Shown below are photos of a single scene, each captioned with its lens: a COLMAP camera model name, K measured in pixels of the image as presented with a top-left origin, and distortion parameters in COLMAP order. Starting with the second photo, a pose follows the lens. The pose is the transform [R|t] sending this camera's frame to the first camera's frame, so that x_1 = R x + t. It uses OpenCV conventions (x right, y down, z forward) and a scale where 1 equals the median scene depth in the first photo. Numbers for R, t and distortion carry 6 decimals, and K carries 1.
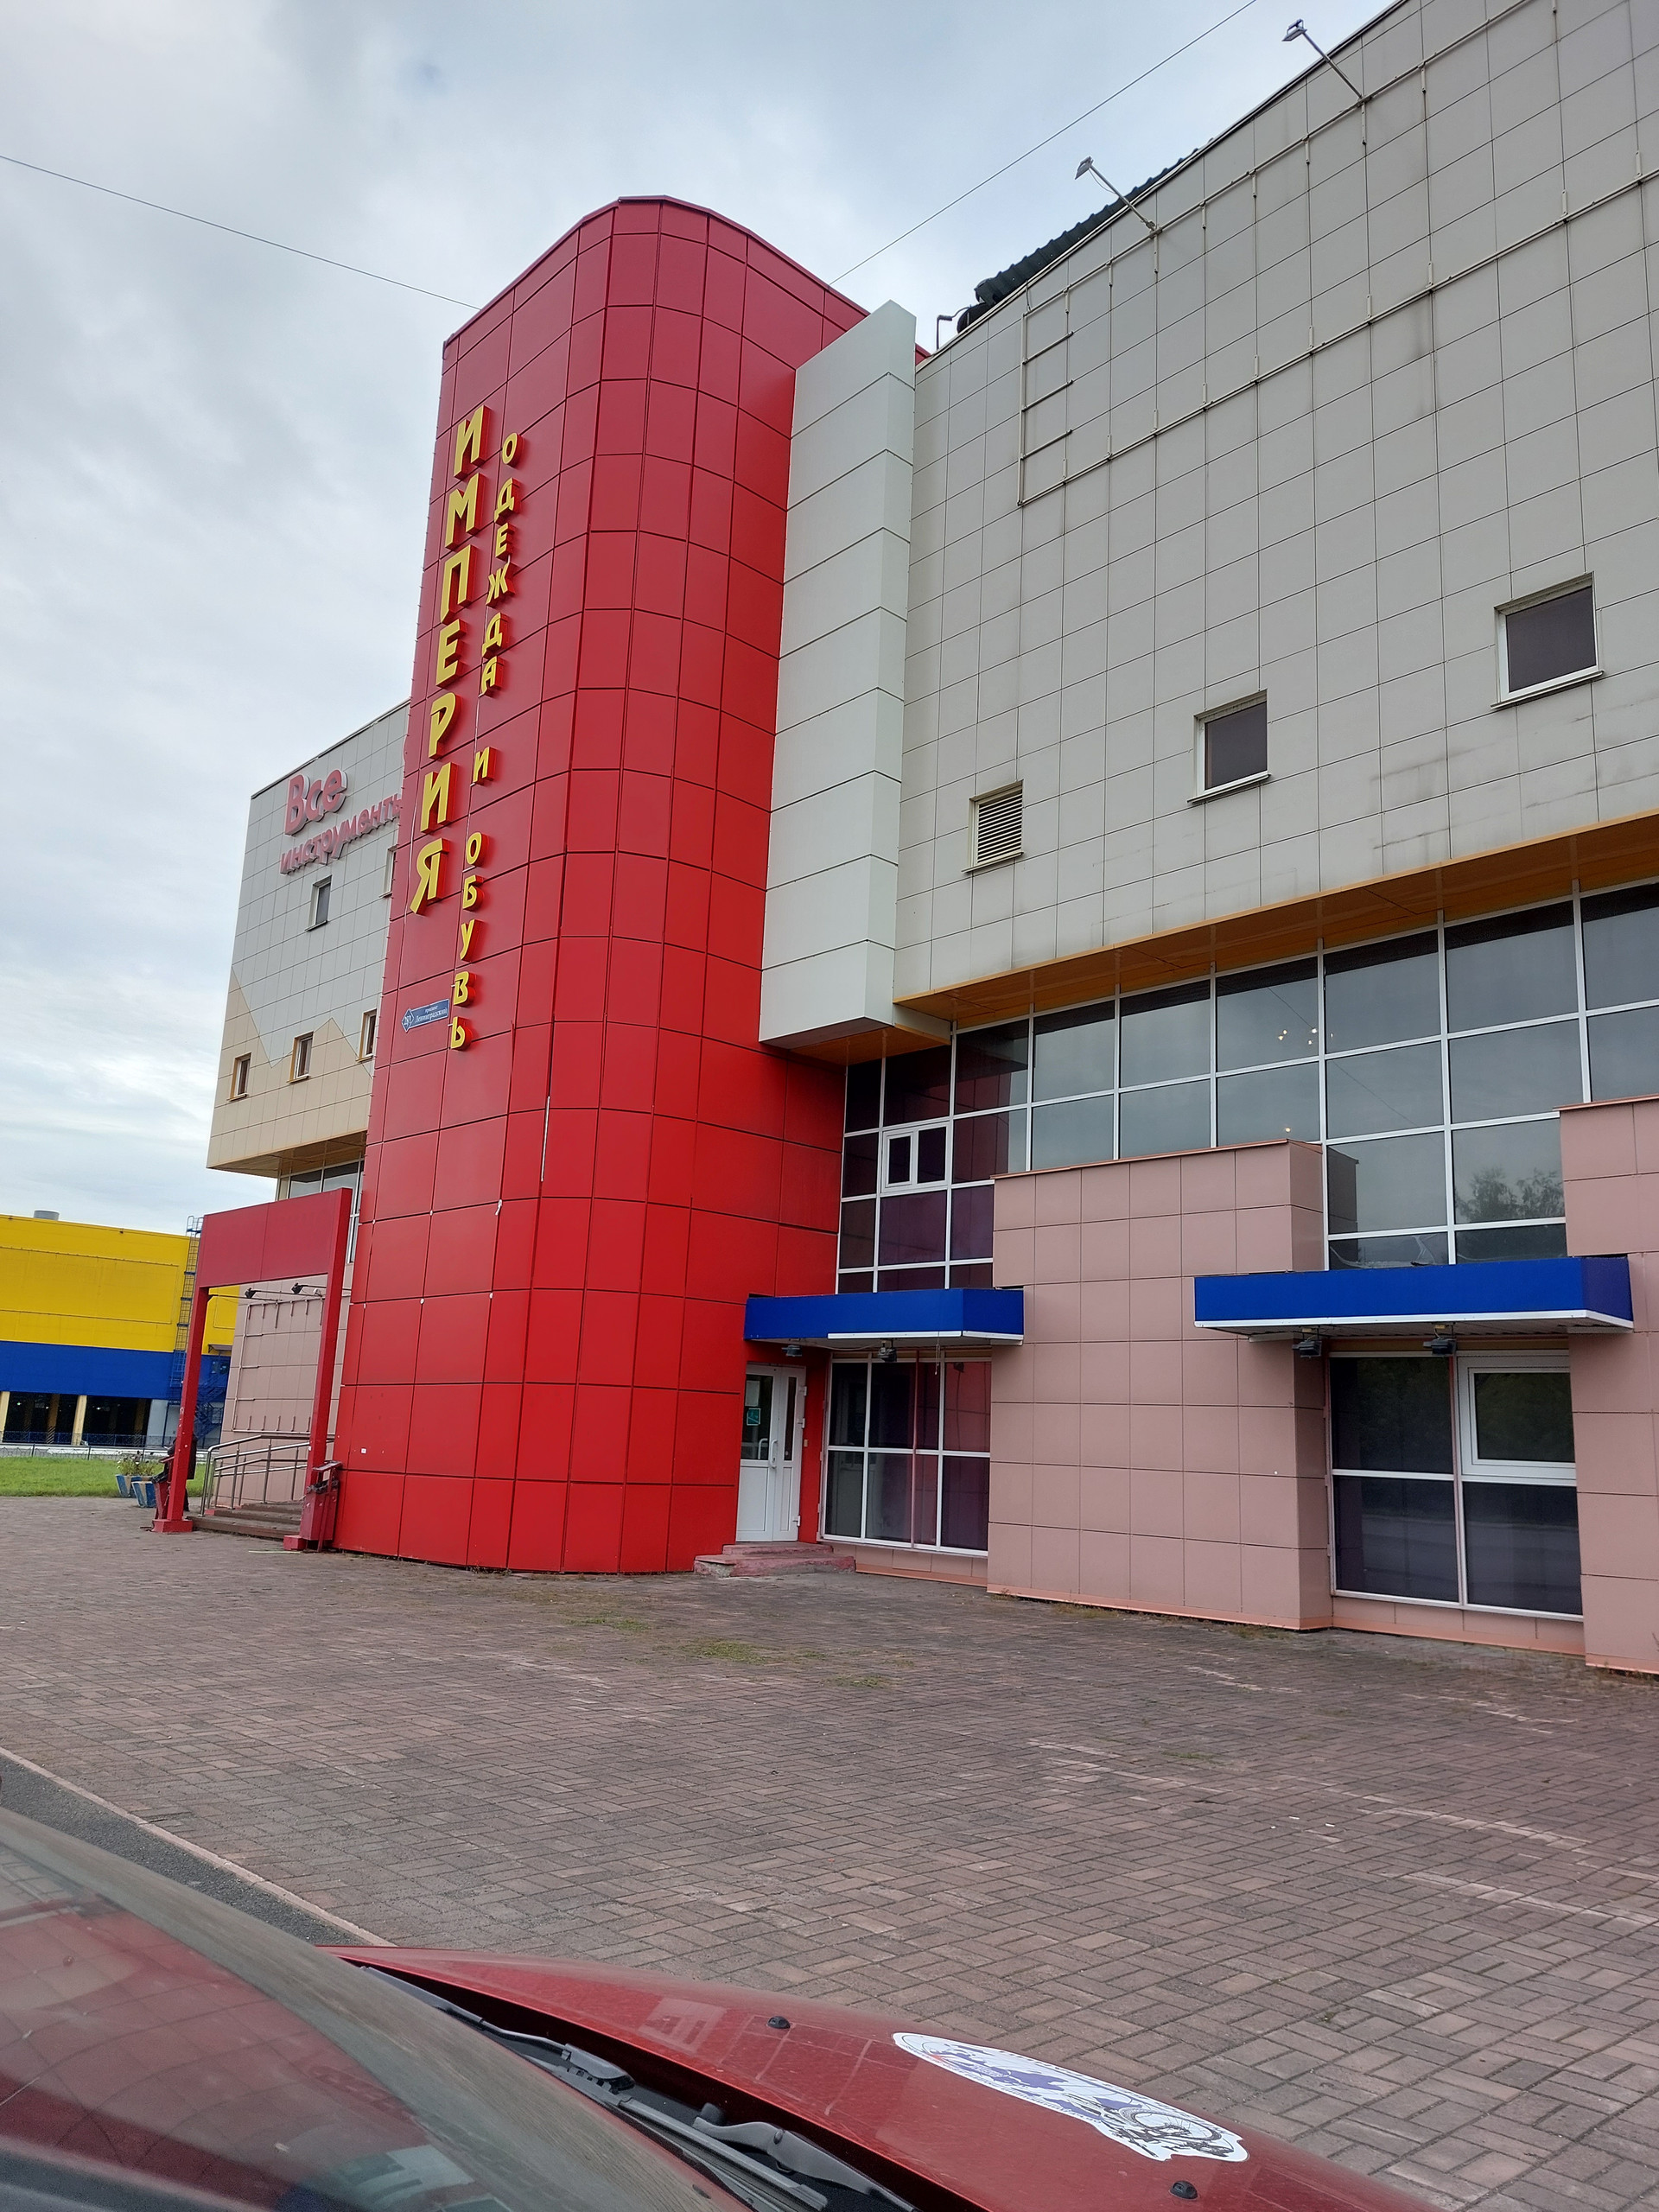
lens RADIAL K [[1601.1, 0, 829.5], [0, 1601.1, 1106.0], [0, 0, 1]] dist [0.037599, -0.000424]
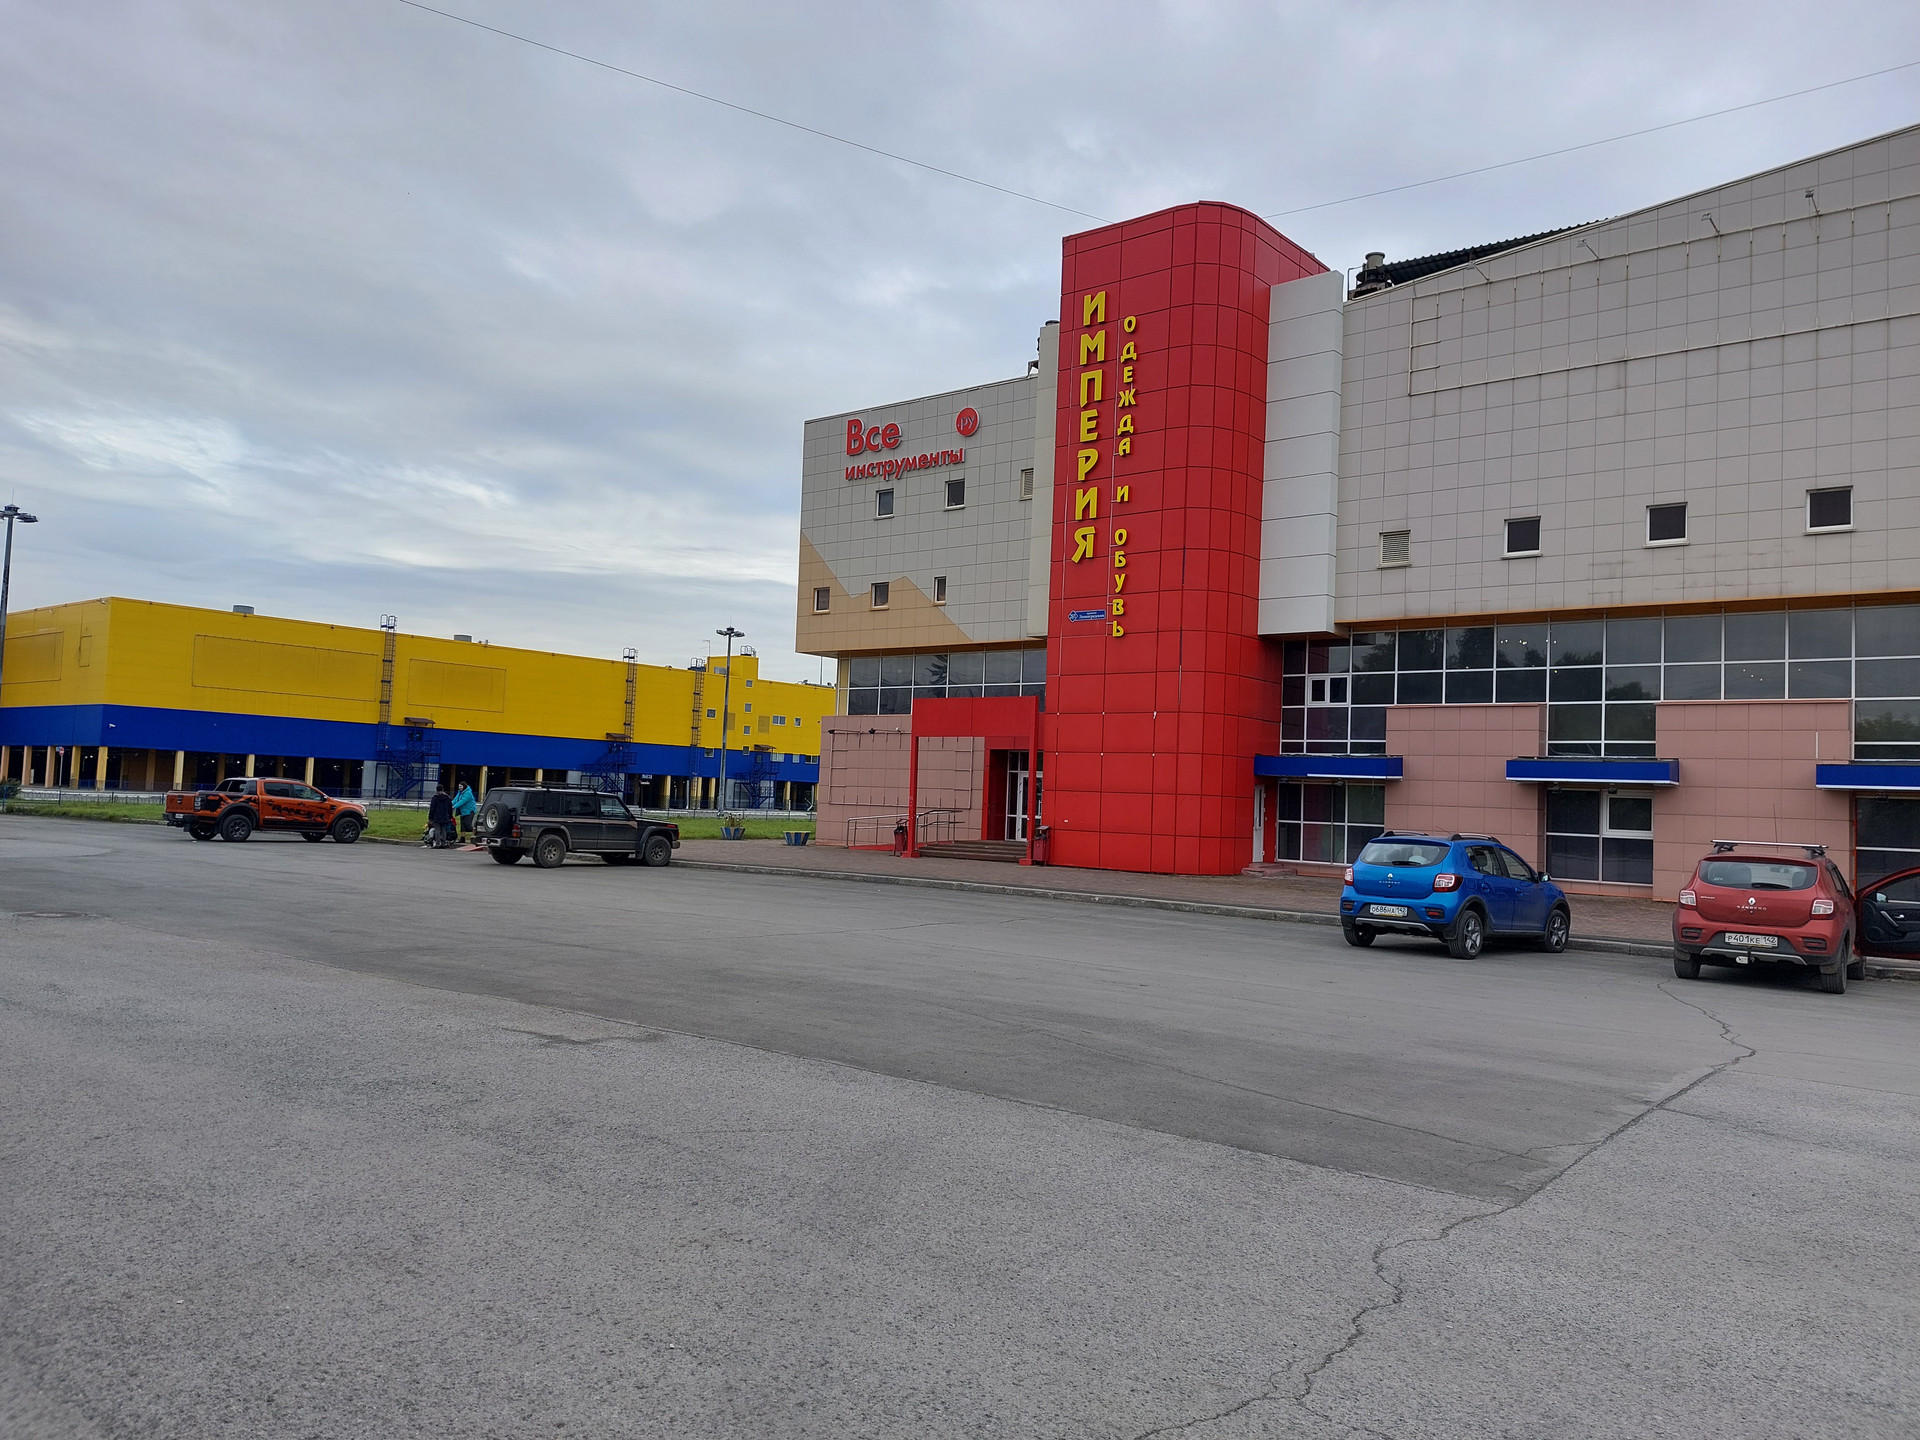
lens RADIAL K [[1402.9, 0, 960.0], [0, 1402.9, 720.0], [0, 0, 1]] dist [0.051332, -0.003937]
pose [[0.989413, -0.000787, 0.145123, -0.695598], [-0.022958, 0.986544, 0.161873, -0.218751], [-0.143297, -0.163491, 0.976082, -0.771005]]
